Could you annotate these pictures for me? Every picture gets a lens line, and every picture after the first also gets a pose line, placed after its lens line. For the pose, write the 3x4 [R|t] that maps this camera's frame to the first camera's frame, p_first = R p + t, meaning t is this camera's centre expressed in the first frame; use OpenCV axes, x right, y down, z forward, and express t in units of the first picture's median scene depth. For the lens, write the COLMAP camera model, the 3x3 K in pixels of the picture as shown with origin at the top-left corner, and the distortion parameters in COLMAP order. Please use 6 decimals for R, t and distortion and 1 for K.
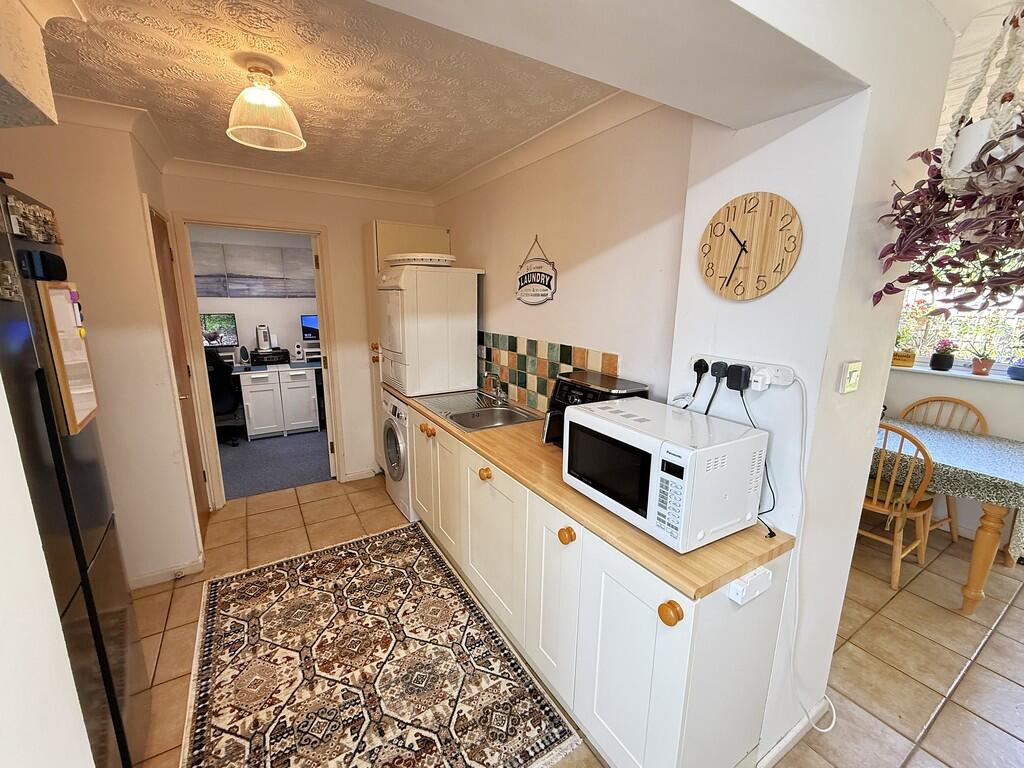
lens RADIAL K [[417.1, 0, 514.2], [0, 417.1, 383.8], [0, 0, 1]] dist [0.000945, 0.000041]
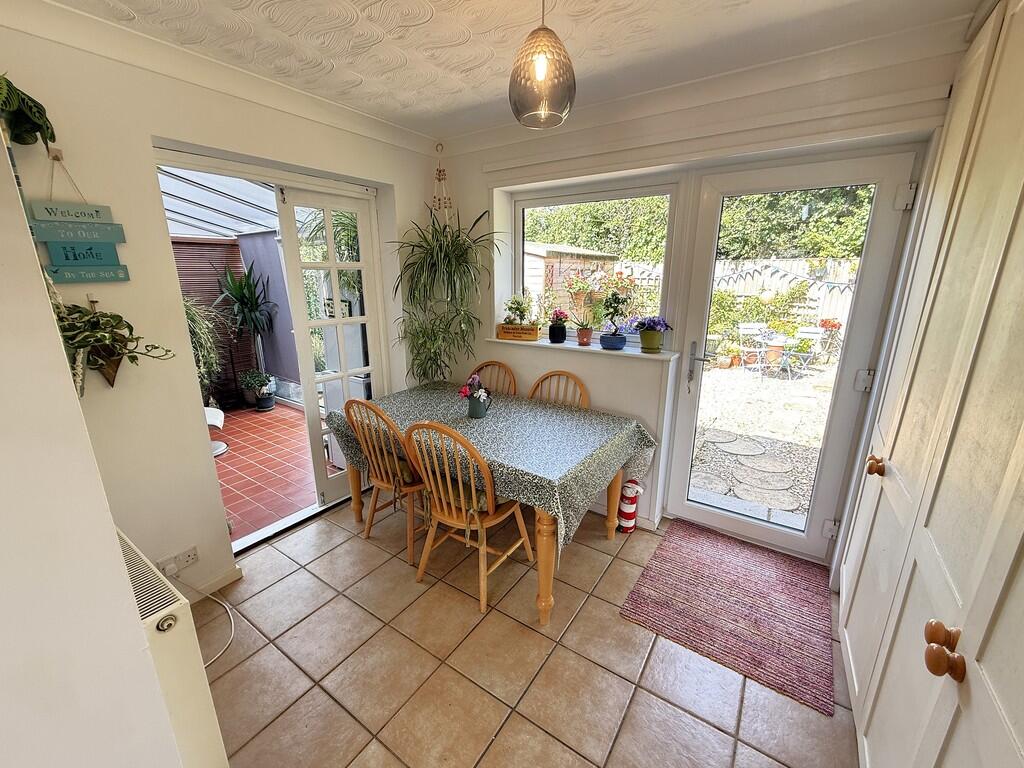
lens RADIAL K [[417.1, 0, 508.1], [0, 417.1, 383.2], [0, 0, 1]] dist [0.000945, 0.000041]
pose [[0.914864, -0.117716, 0.386220, 0.868678], [0.099536, 0.992788, 0.066812, -0.024405], [-0.391300, -0.022681, 0.919984, 0.272256]]
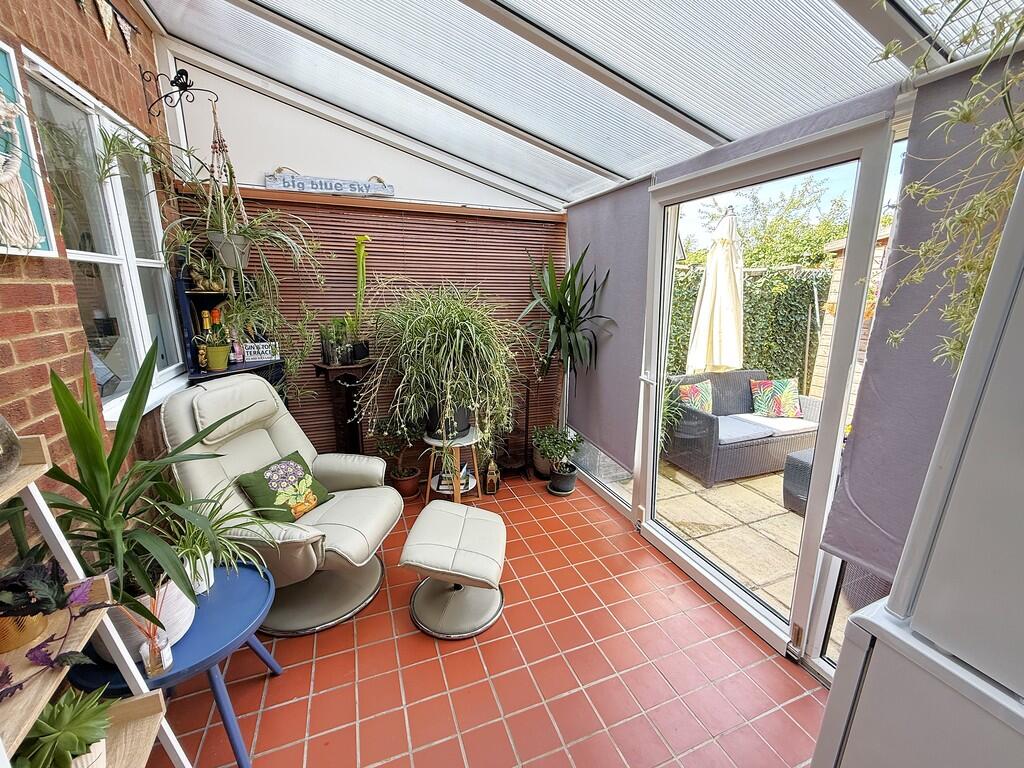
lens RADIAL K [[417.1, 0, 516.5], [0, 417.1, 386.7], [0, 0, 1]] dist [0.000945, 0.000041]
pose [[0.984821, 0.039490, -0.169018, 0.513512], [-0.037067, 0.999160, 0.017466, -0.286969], [0.169566, -0.010936, 0.985458, 1.855640]]
